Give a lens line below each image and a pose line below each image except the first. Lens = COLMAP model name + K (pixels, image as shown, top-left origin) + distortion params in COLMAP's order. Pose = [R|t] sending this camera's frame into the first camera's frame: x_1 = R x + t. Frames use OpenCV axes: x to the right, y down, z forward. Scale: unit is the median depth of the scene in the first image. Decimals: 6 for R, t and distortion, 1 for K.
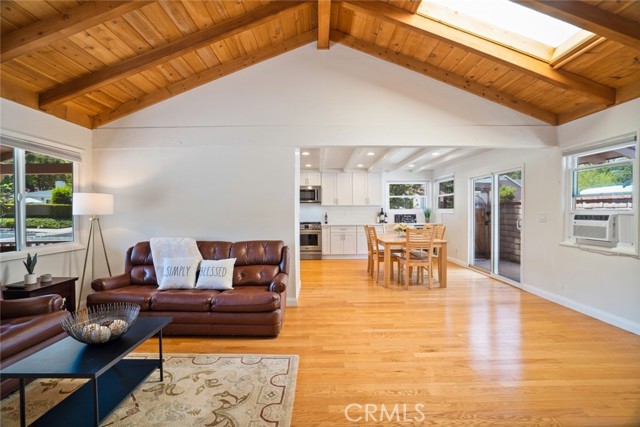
lens RADIAL K [[295.8, 0, 318.3], [0, 295.8, 209.0], [0, 0, 1]] dist [-0.061098, 0.022890]
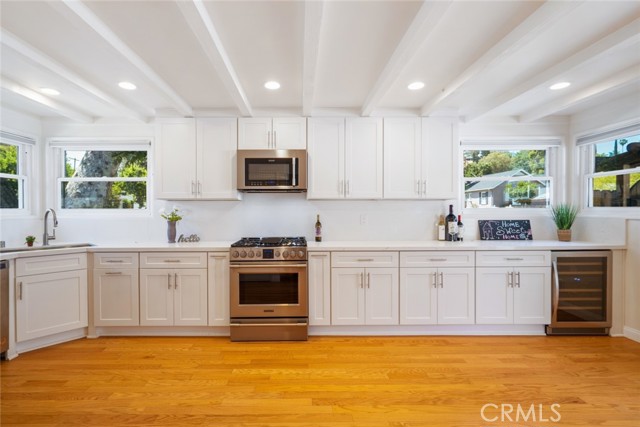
lens RADIAL K [[299.3, 0, 299.1], [0, 299.3, 211.2], [0, 0, 1]] dist [-0.002977, -0.000388]
pose [[0.999990, 0.002926, -0.003257, 0.000459], [-0.002910, 0.999985, 0.004691, 0.004256], [0.003271, -0.004682, 0.999984, 0.588309]]
